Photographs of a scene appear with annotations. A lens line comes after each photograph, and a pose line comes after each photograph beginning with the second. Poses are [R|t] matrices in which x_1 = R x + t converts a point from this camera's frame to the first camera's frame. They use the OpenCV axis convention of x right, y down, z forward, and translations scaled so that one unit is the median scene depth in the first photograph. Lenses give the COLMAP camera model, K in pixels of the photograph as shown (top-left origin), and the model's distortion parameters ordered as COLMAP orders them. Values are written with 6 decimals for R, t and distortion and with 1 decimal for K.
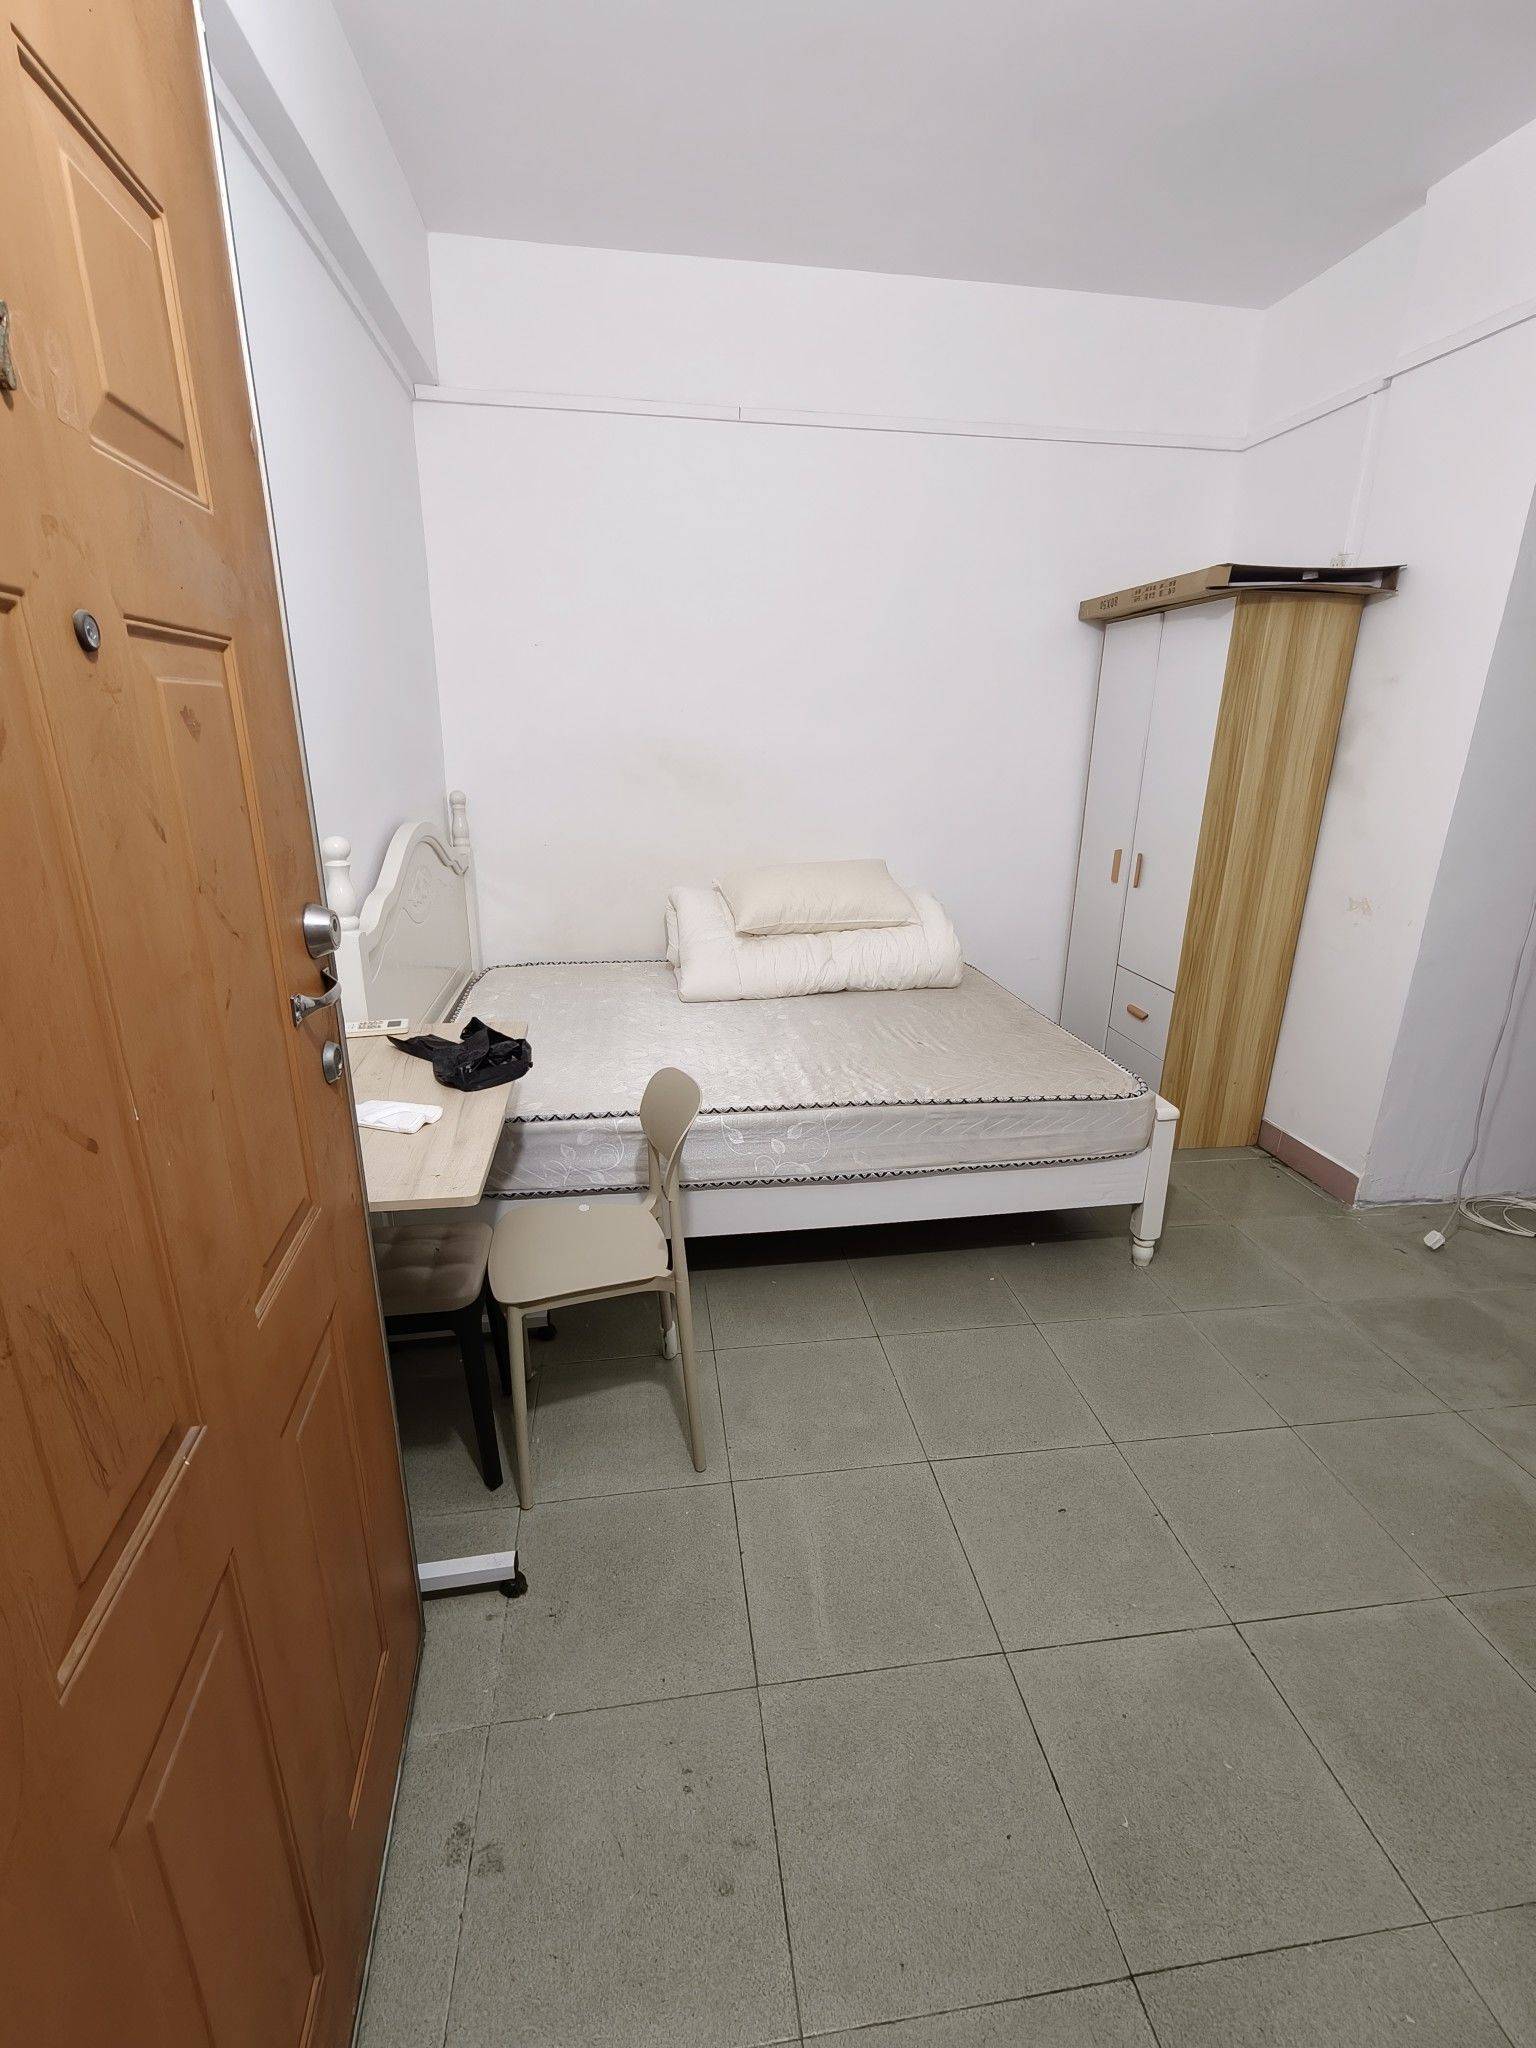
lens RADIAL K [[915.6, 0, 773.8], [0, 915.6, 1014.8], [0, 0, 1]] dist [0.010247, -0.000022]
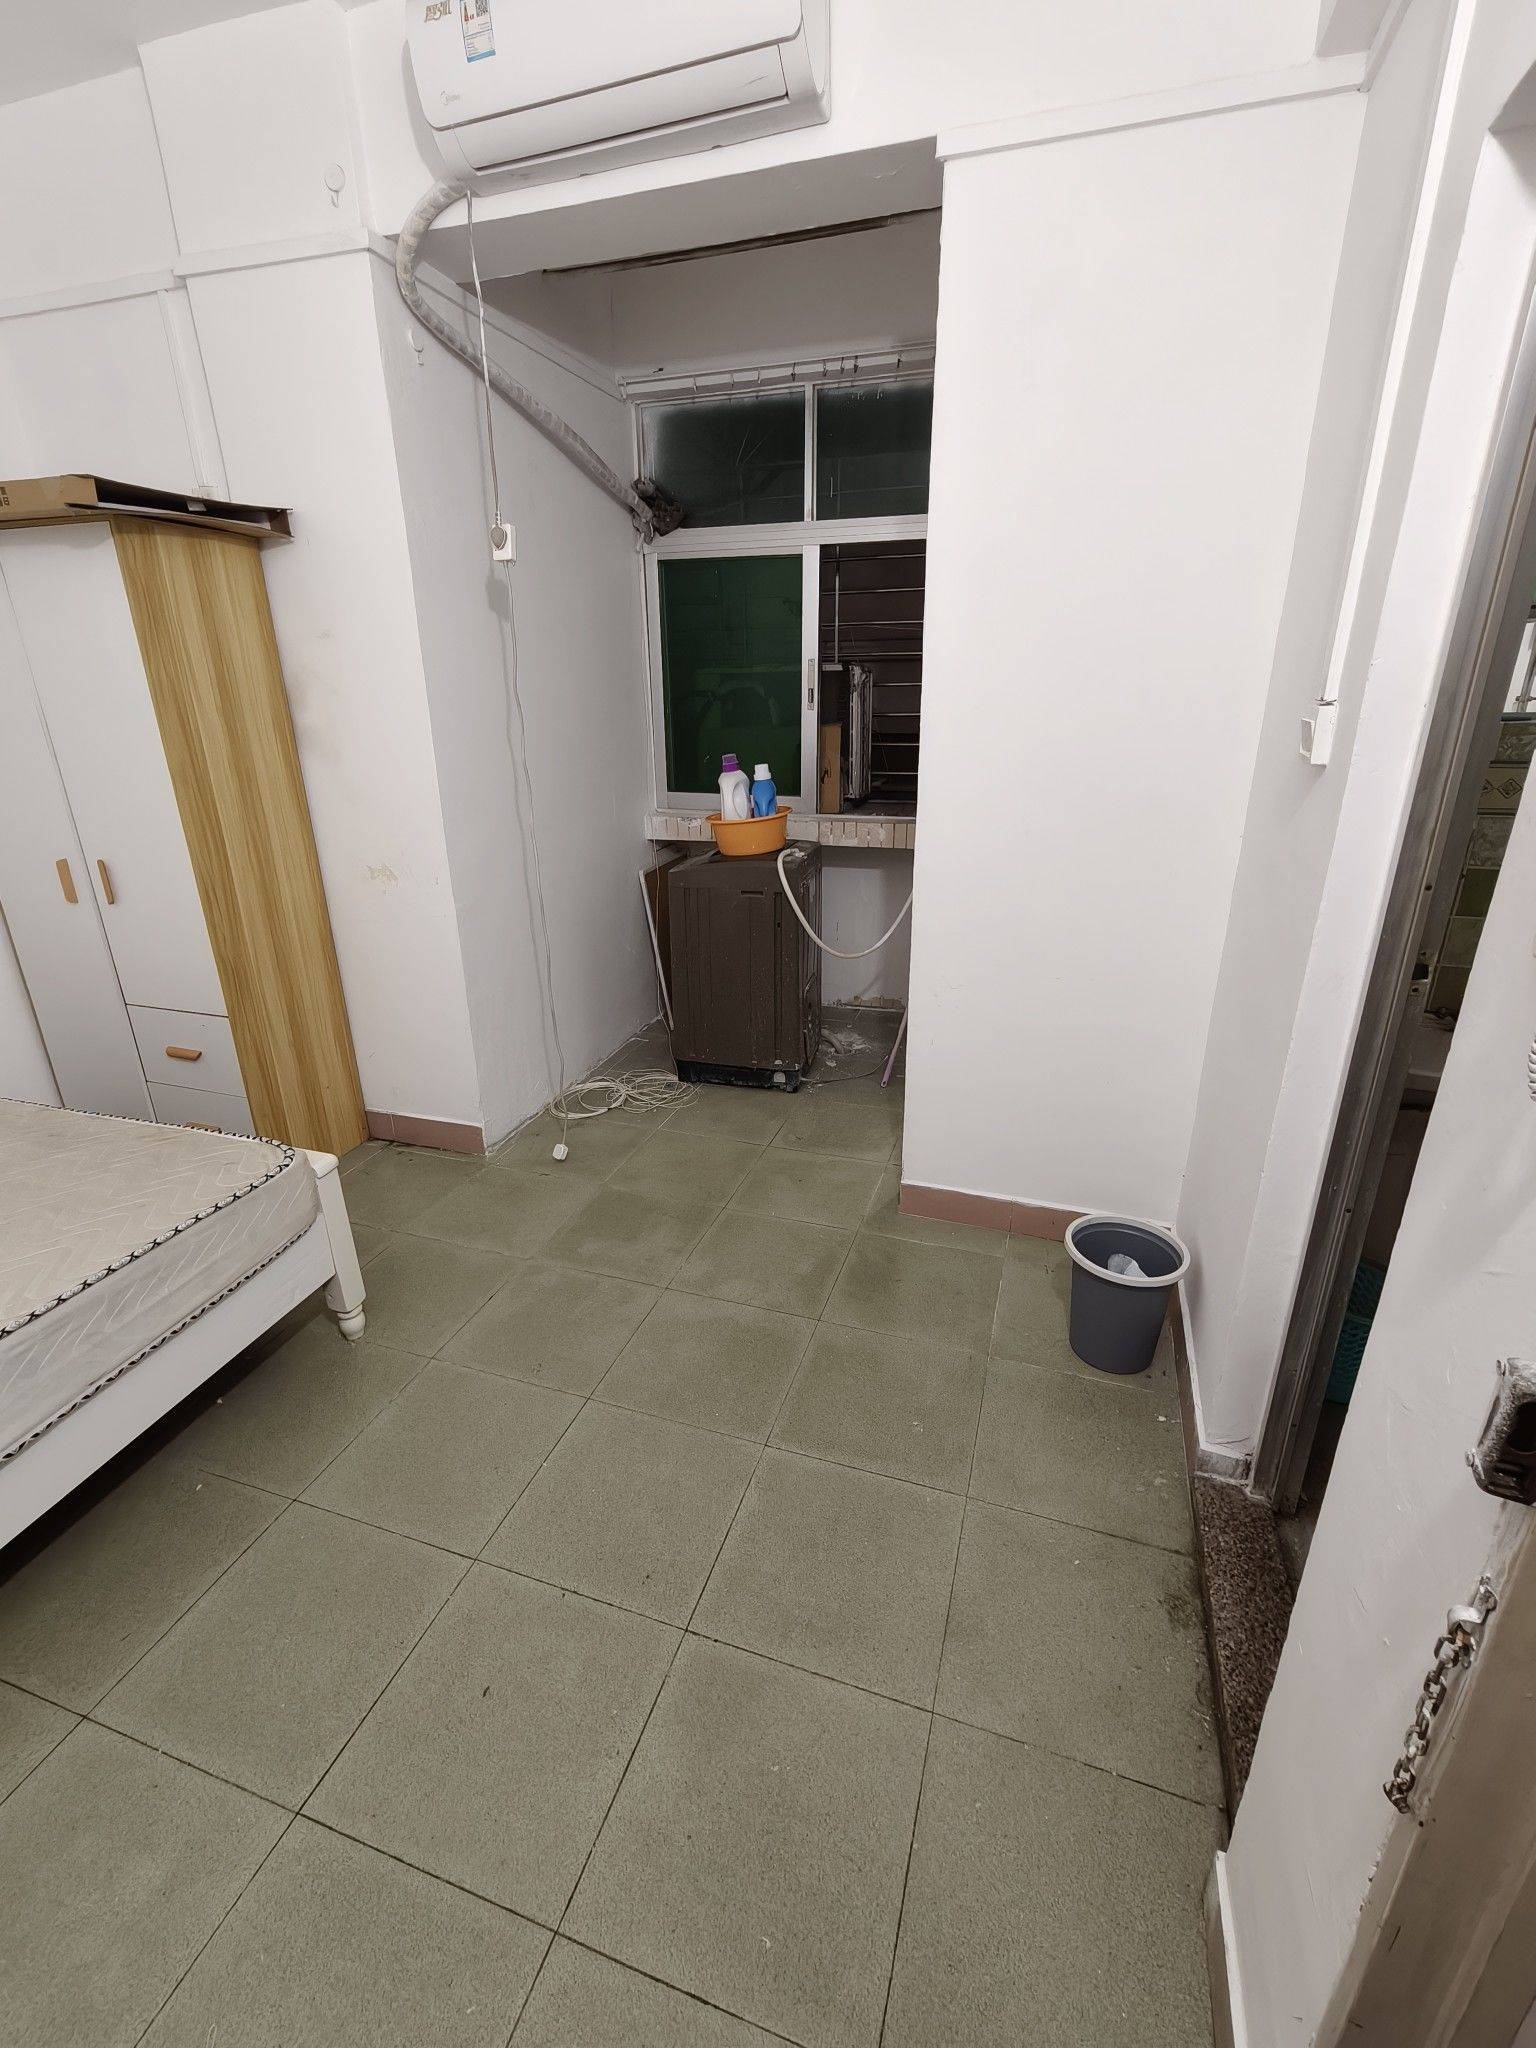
lens RADIAL K [[915.6, 0, 773.8], [0, 915.6, 1014.8], [0, 0, 1]] dist [0.010247, -0.000022]
pose [[0.451461, -0.331663, 0.828362, -0.028990], [0.286586, 0.933064, 0.217394, -0.075065], [-0.845016, 0.139252, 0.516292, 0.182130]]
